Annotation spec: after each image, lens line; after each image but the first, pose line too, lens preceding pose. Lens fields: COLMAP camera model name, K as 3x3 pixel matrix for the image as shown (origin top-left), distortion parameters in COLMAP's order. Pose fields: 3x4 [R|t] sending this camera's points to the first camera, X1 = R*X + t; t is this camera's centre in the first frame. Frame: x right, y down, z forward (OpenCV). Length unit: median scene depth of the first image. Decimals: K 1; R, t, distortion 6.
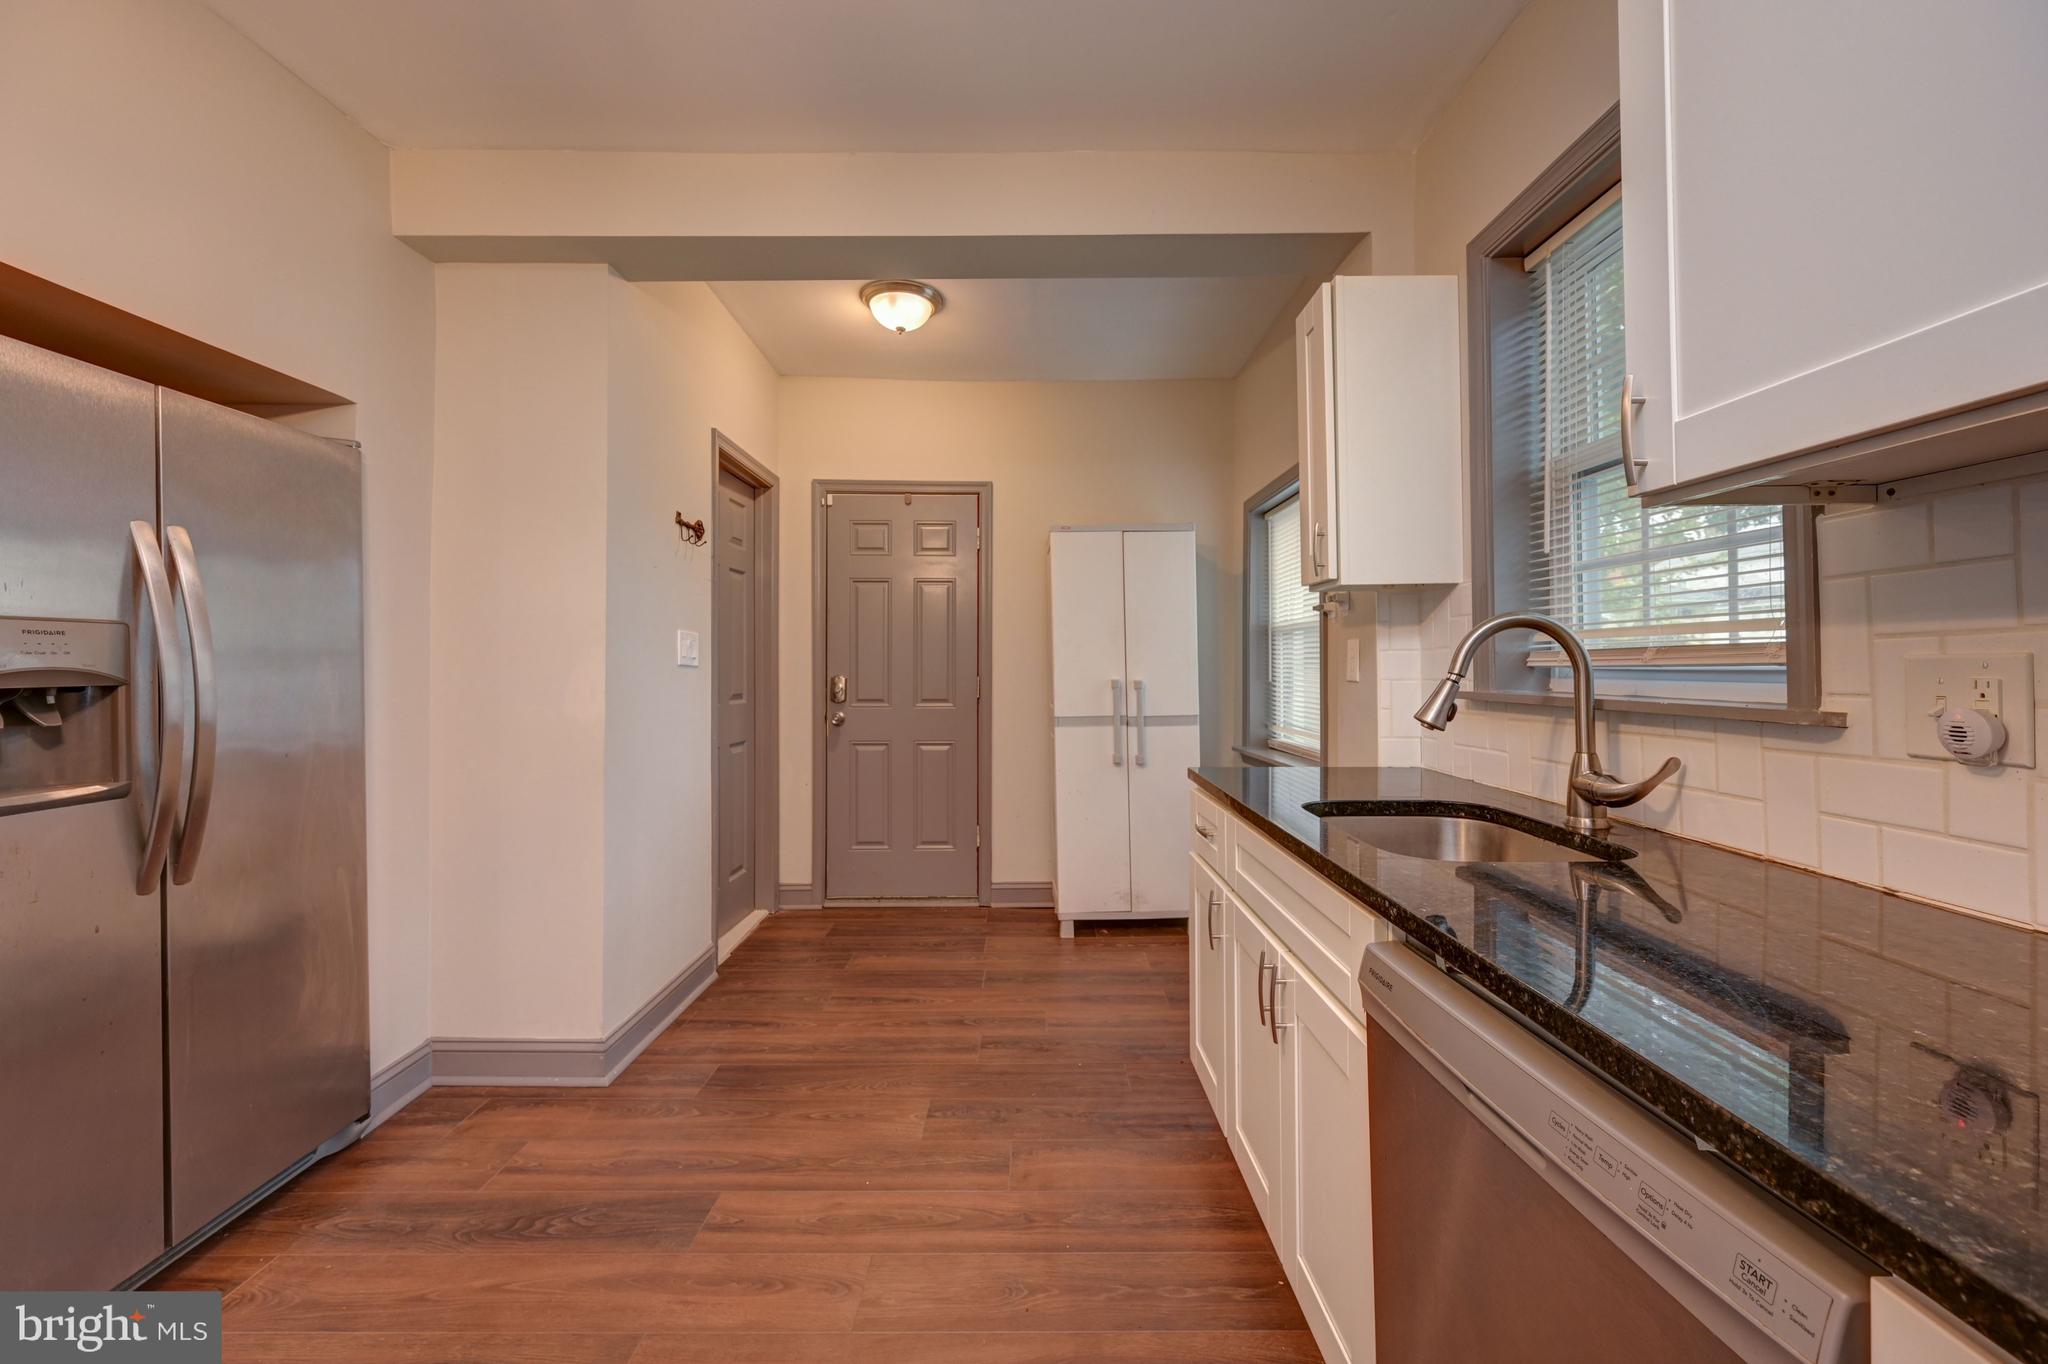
lens RADIAL K [[807.0, 0, 1039.2], [0, 807.0, 662.9], [0, 0, 1]] dist [-0.000014, -0.000348]
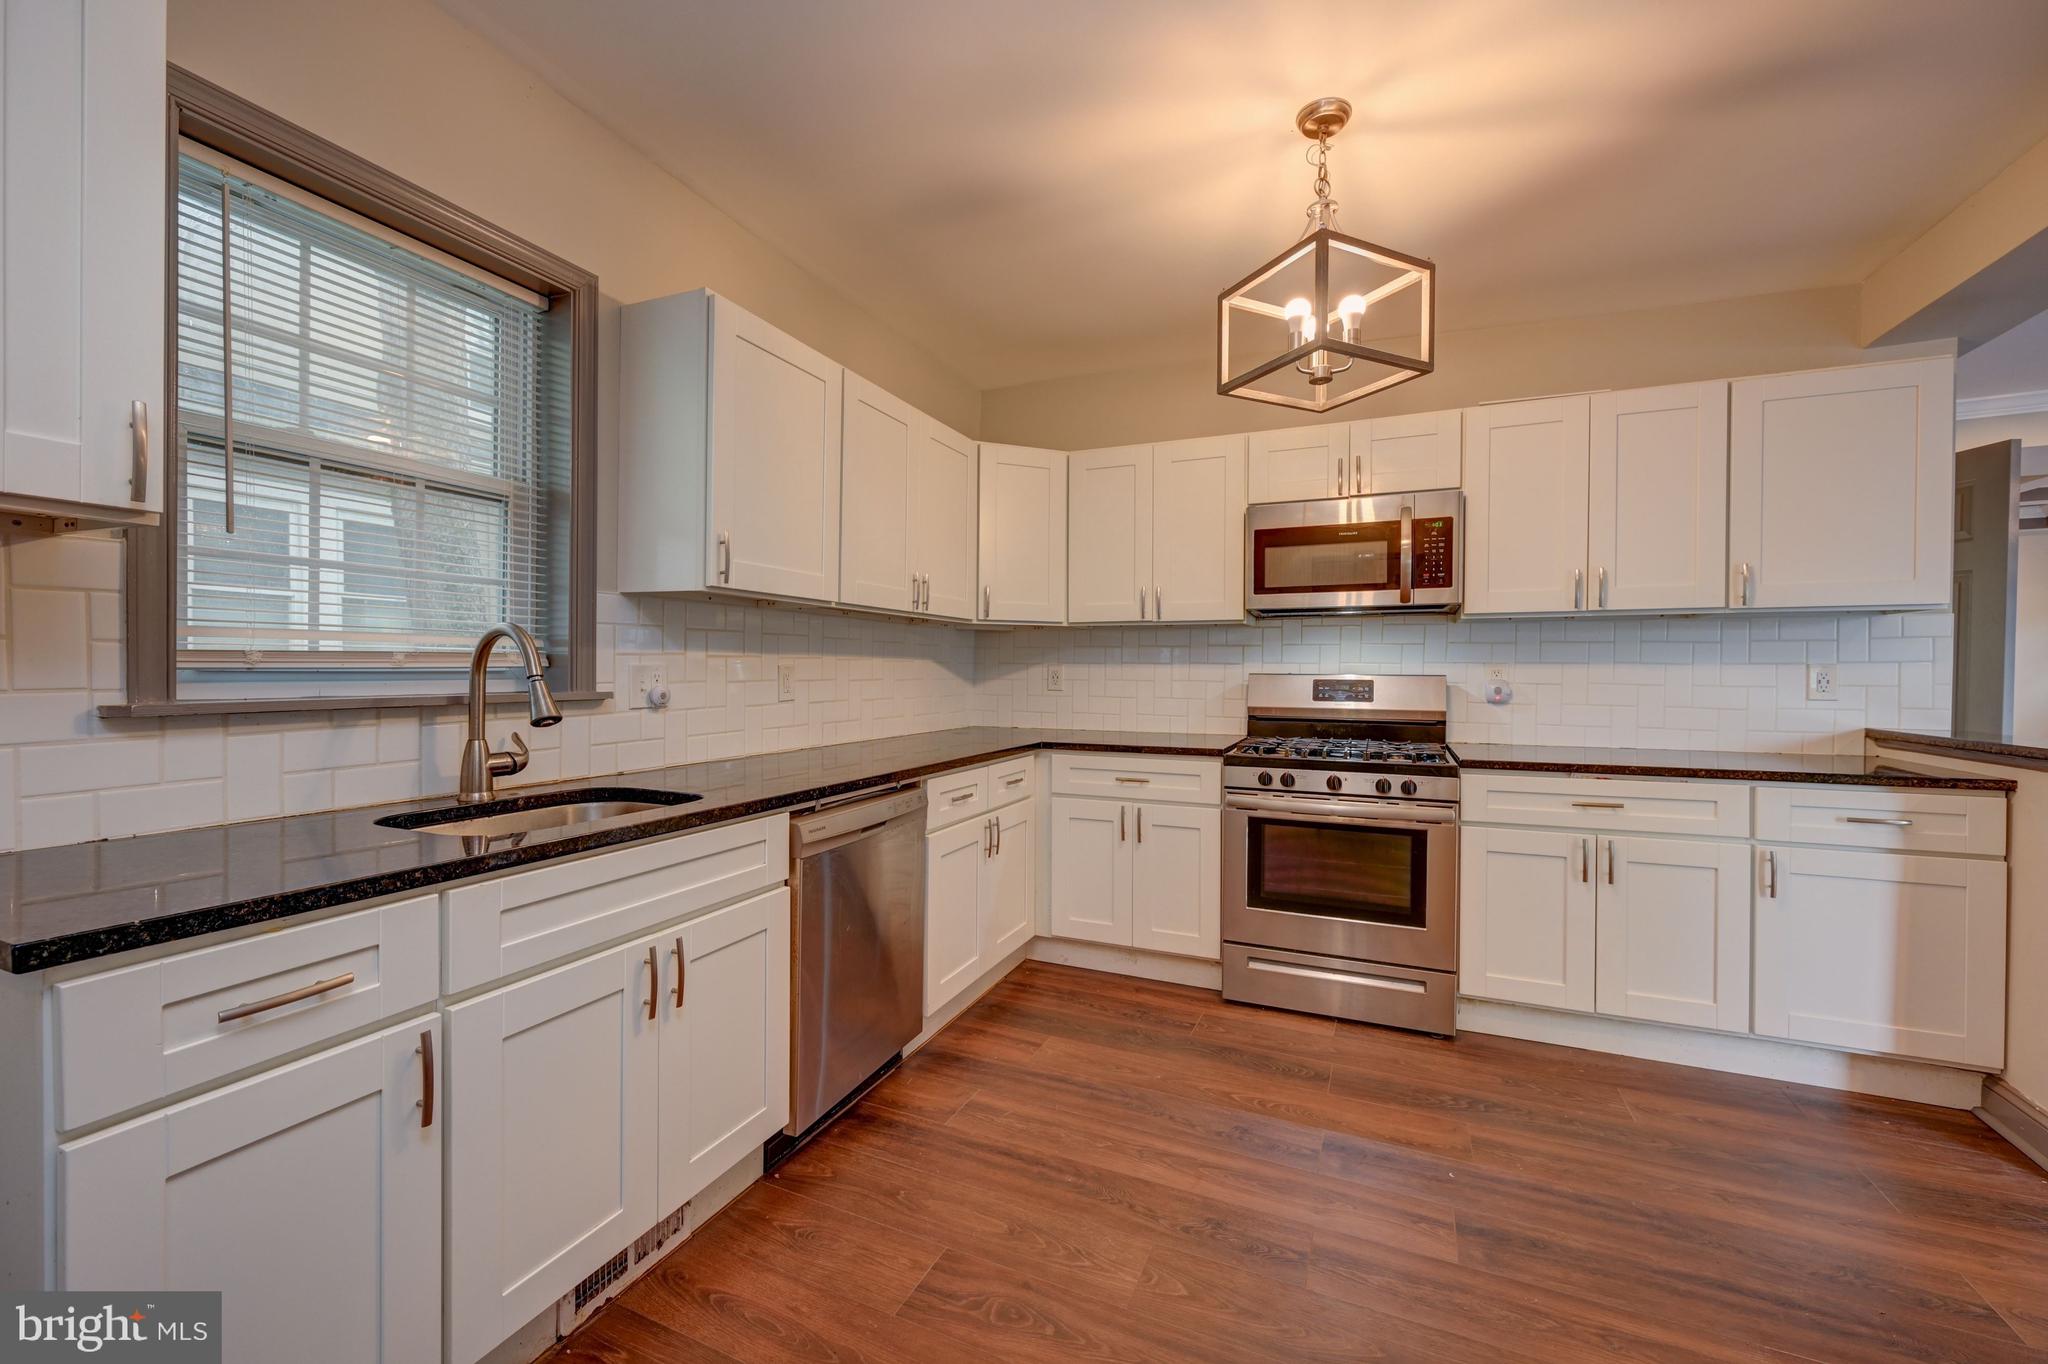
lens RADIAL K [[807.0, 0, 1031.7], [0, 807.0, 681.0], [0, 0, 1]] dist [-0.000014, -0.000348]
pose [[-0.913293, -0.011323, 0.407145, -0.434470], [-0.007767, 0.999916, 0.010386, 0.002345], [-0.407228, 0.006323, -0.913305, 1.296860]]
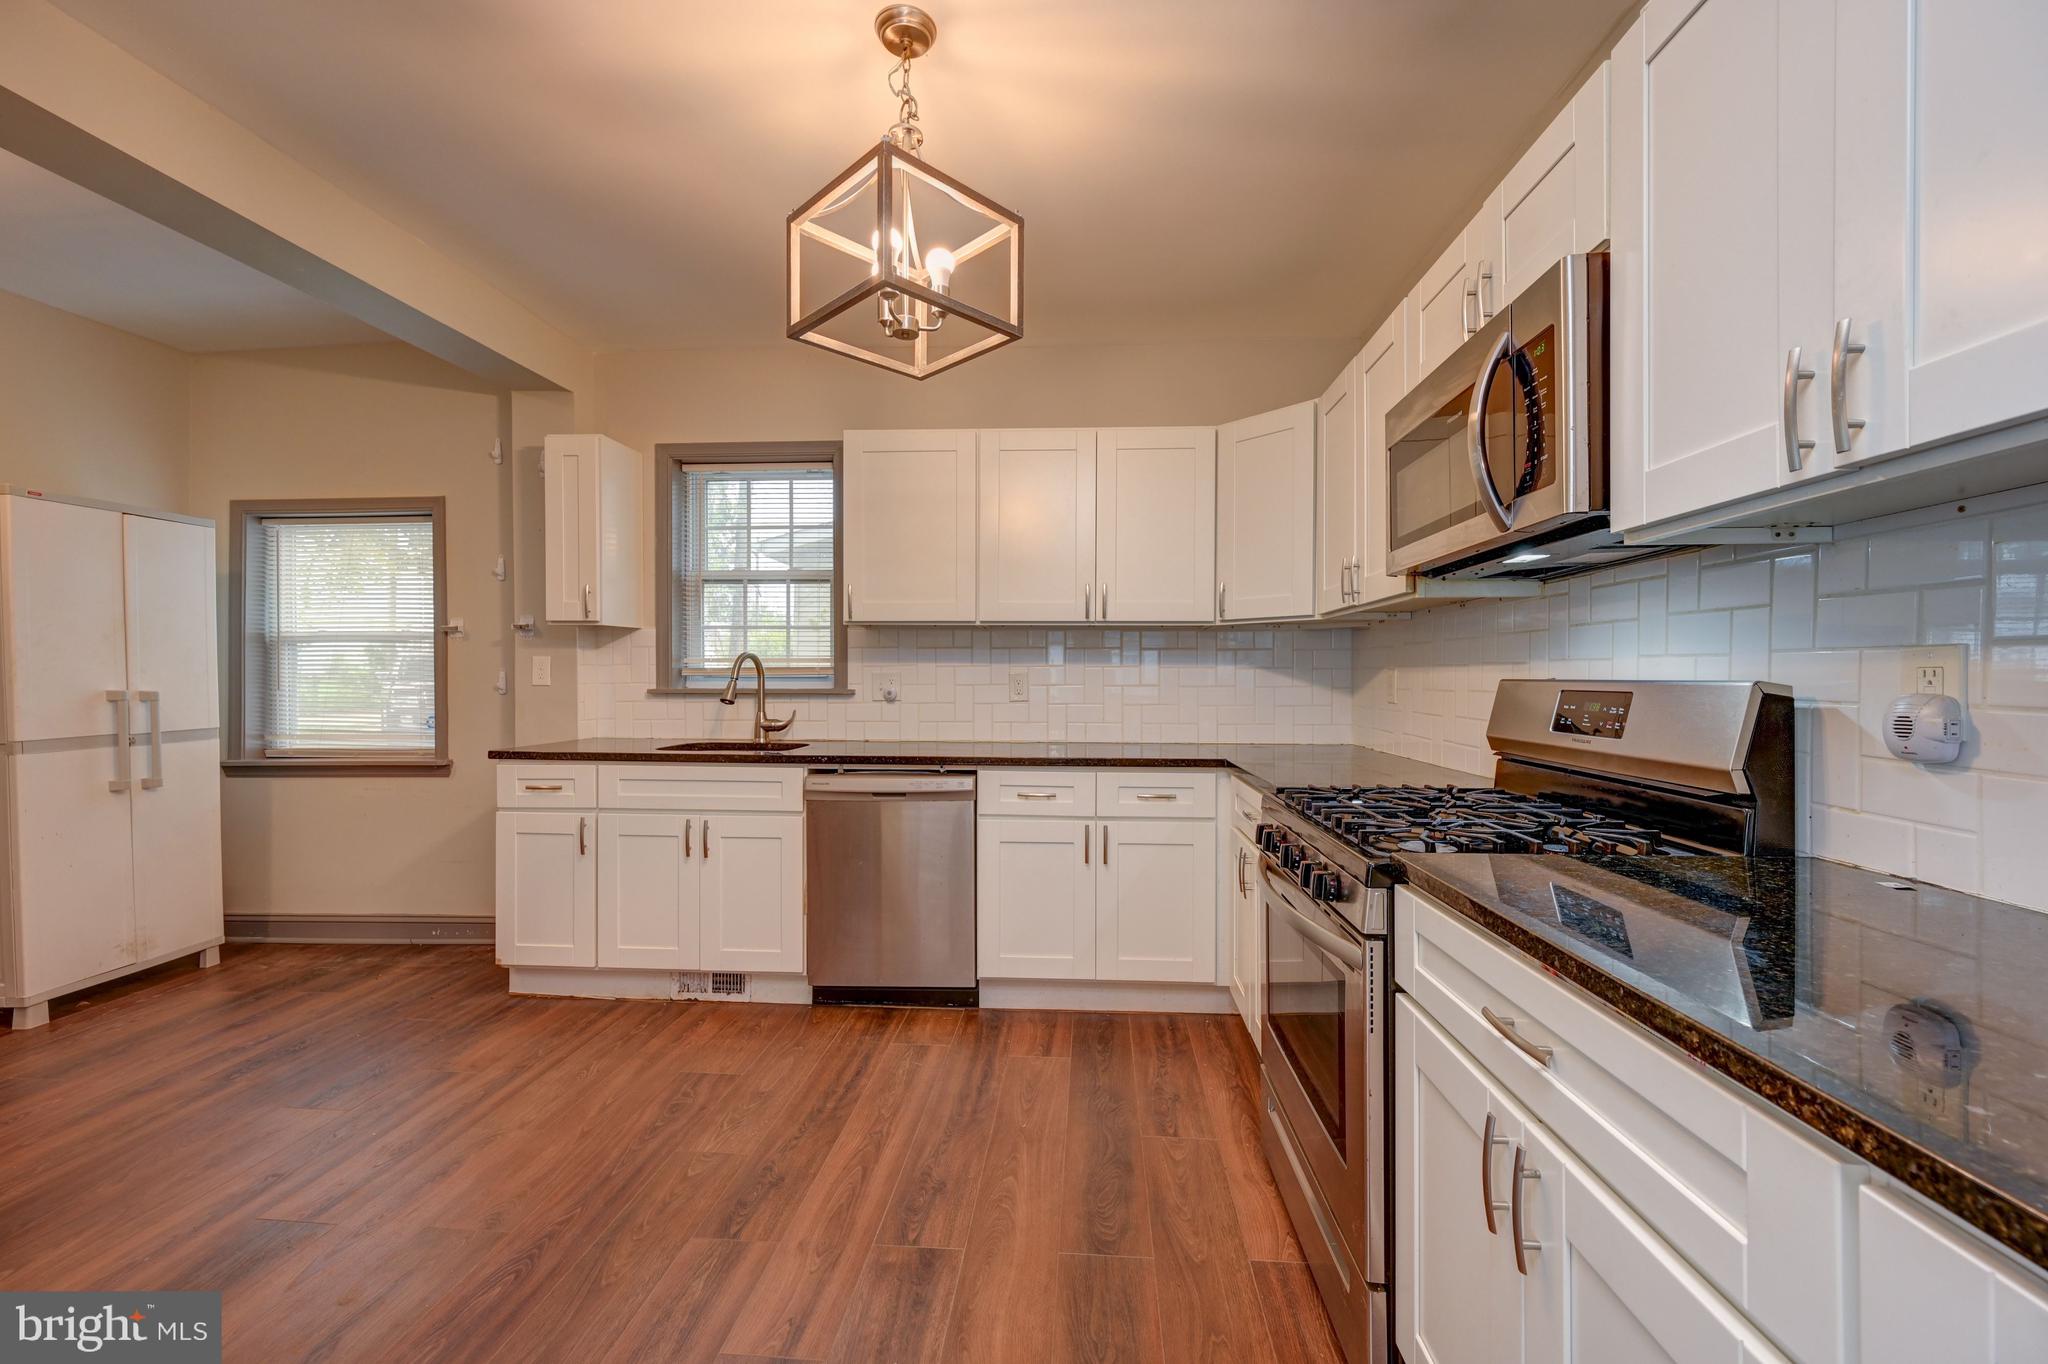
lens RADIAL K [[807.0, 0, 1035.8], [0, 807.0, 674.1], [0, 0, 1]] dist [-0.000014, -0.000348]
pose [[0.070653, 0.002915, 0.997497, -1.222612], [-0.006976, 0.999973, -0.002428, 0.000702], [-0.997477, -0.006787, 0.070671, 0.006608]]
